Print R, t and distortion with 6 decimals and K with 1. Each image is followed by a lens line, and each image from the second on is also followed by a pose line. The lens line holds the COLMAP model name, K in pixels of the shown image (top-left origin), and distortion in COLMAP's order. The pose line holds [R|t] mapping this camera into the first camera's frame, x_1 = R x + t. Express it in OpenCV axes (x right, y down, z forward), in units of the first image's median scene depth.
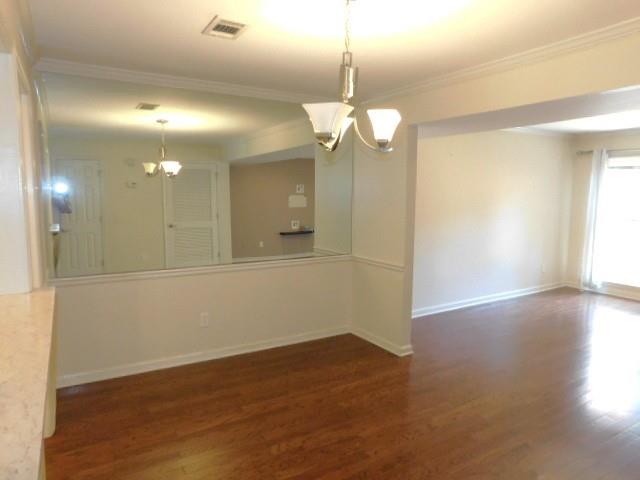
lens RADIAL K [[425.2, 0, 319.2], [0, 425.2, 238.0], [0, 0, 1]] dist [-0.027017, 0.009382]
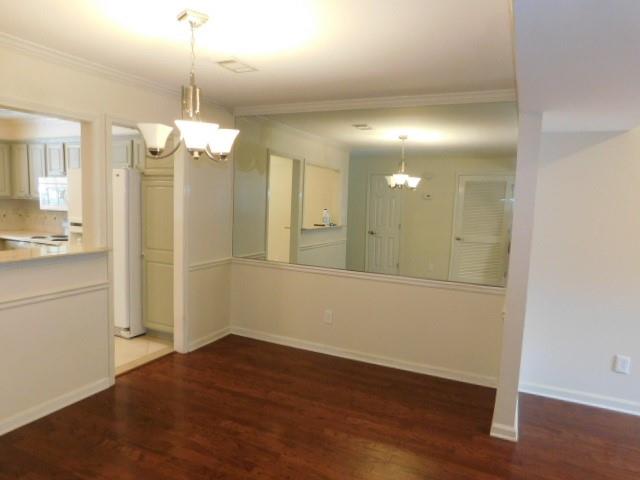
lens RADIAL K [[425.2, 0, 318.7], [0, 425.2, 244.2], [0, 0, 1]] dist [-0.027017, 0.009382]
pose [[0.538812, 0.094601, -0.837097, 0.623101], [-0.113664, 0.992752, 0.039030, -0.034511], [0.834723, 0.074118, 0.545660, 0.365446]]
